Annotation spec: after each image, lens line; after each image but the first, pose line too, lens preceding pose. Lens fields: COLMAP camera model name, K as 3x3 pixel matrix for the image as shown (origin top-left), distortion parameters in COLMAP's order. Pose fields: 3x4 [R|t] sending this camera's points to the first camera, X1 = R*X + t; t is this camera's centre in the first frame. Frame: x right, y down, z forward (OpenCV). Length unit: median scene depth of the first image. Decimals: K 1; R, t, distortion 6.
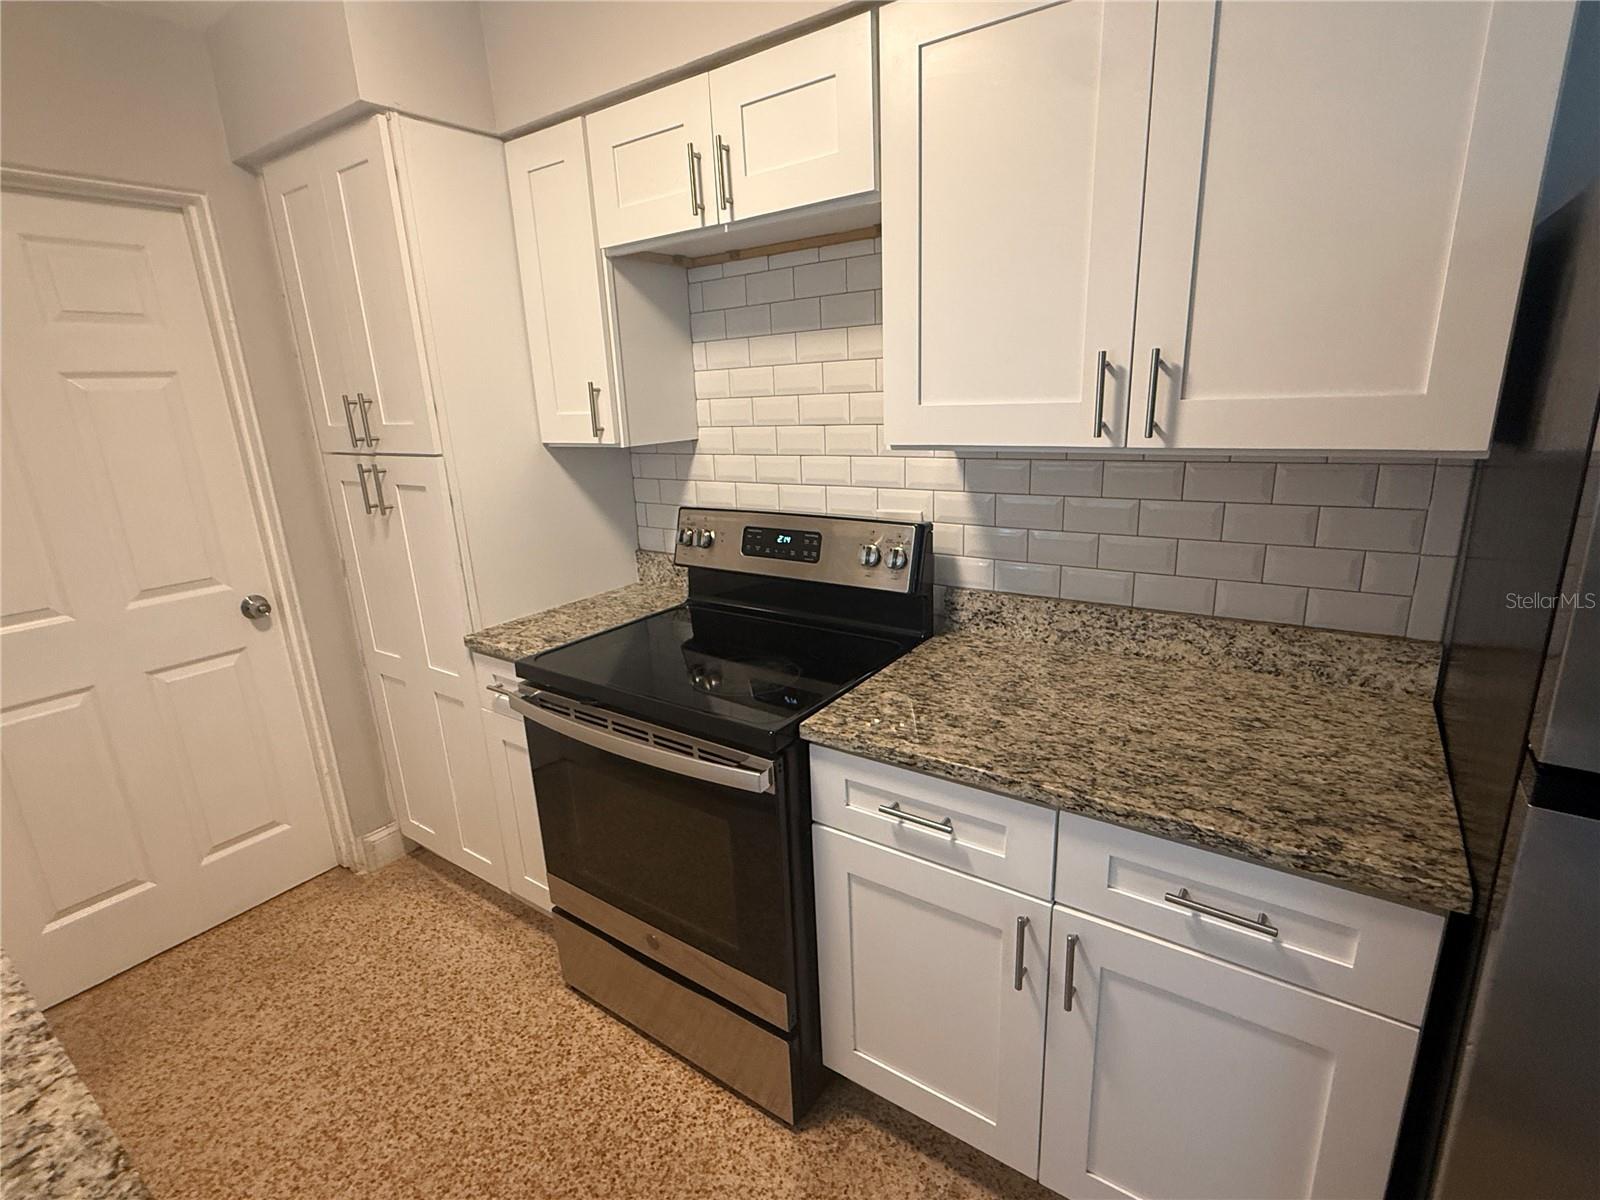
lens RADIAL K [[761.9, 0, 799.9], [0, 761.9, 600.9], [0, 0, 1]] dist [-0.001903, -0.000313]
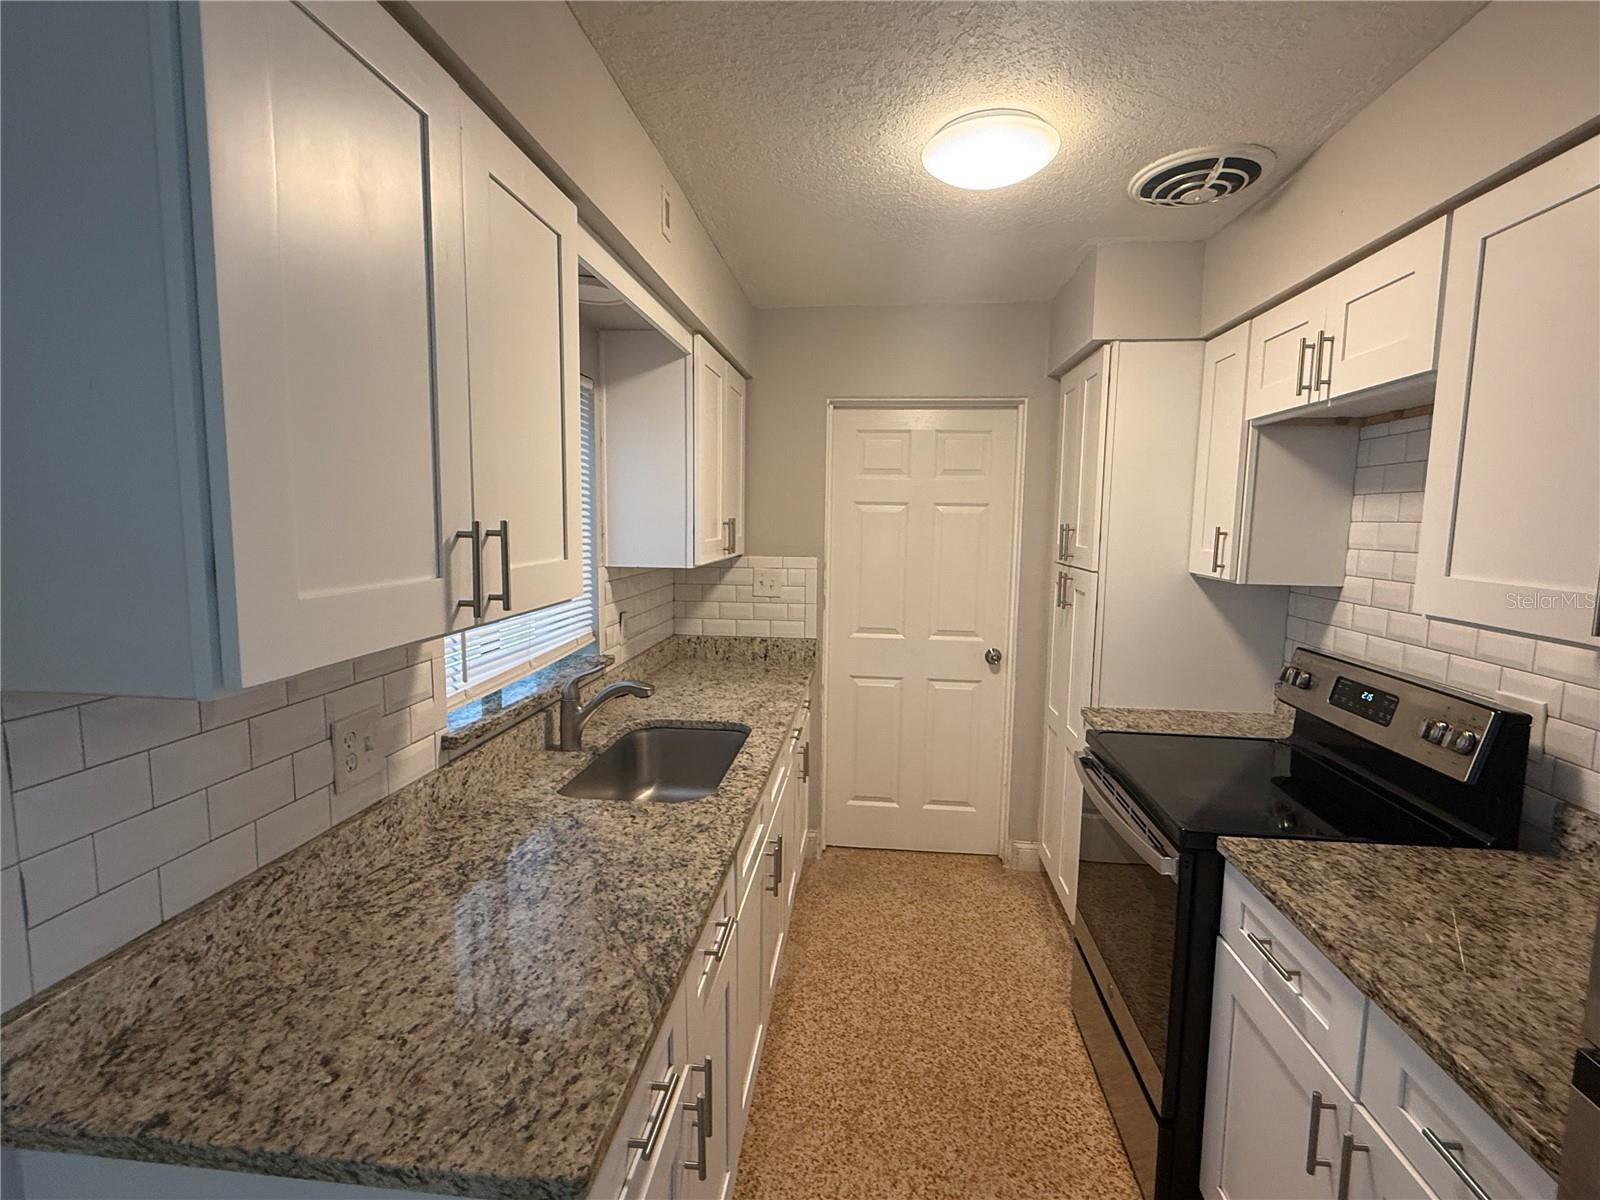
lens RADIAL K [[761.9, 0, 801.6], [0, 761.9, 599.4], [0, 0, 1]] dist [-0.001903, -0.000313]
pose [[0.488625, 0.145109, -0.860343, 0.465281], [-0.269733, 0.962891, 0.009212, -0.015035], [0.829753, 0.227562, 0.509633, -0.123870]]
